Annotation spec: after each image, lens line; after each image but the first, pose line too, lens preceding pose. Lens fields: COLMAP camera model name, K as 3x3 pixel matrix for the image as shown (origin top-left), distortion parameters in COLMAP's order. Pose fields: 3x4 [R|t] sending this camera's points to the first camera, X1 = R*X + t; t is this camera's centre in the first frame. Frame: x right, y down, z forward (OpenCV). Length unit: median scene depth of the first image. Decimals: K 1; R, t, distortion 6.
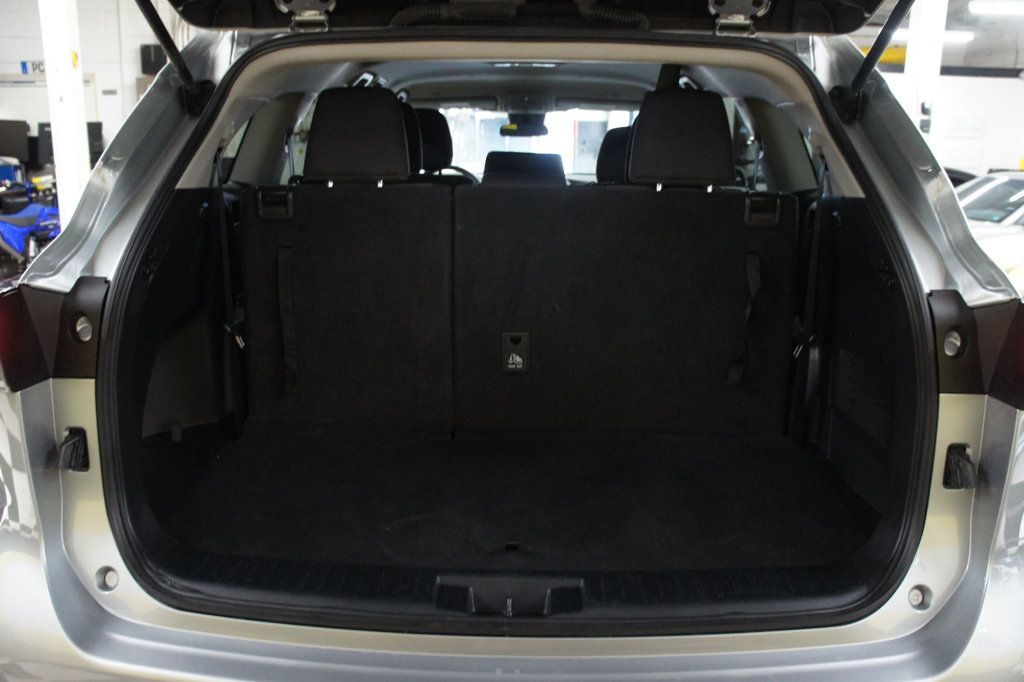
lens RADIAL K [[833.6, 0, 512.6], [0, 833.6, 337.1], [0, 0, 1]] dist [-0.154712, 0.116542]
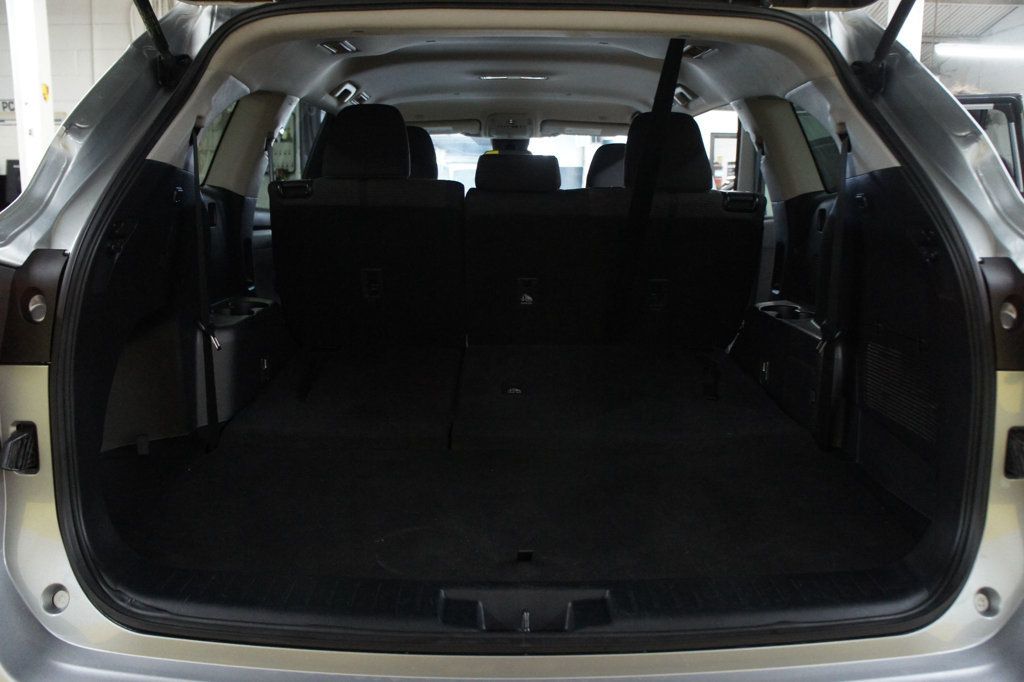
lens RADIAL K [[833.6, 0, 513.9], [0, 833.6, 330.5], [0, 0, 1]] dist [-0.154712, 0.116542]
pose [[0.999407, -0.008765, 0.033287, -0.035117], [0.011137, 0.997360, -0.071755, 0.068201], [-0.032570, 0.072083, 0.996867, 0.094882]]
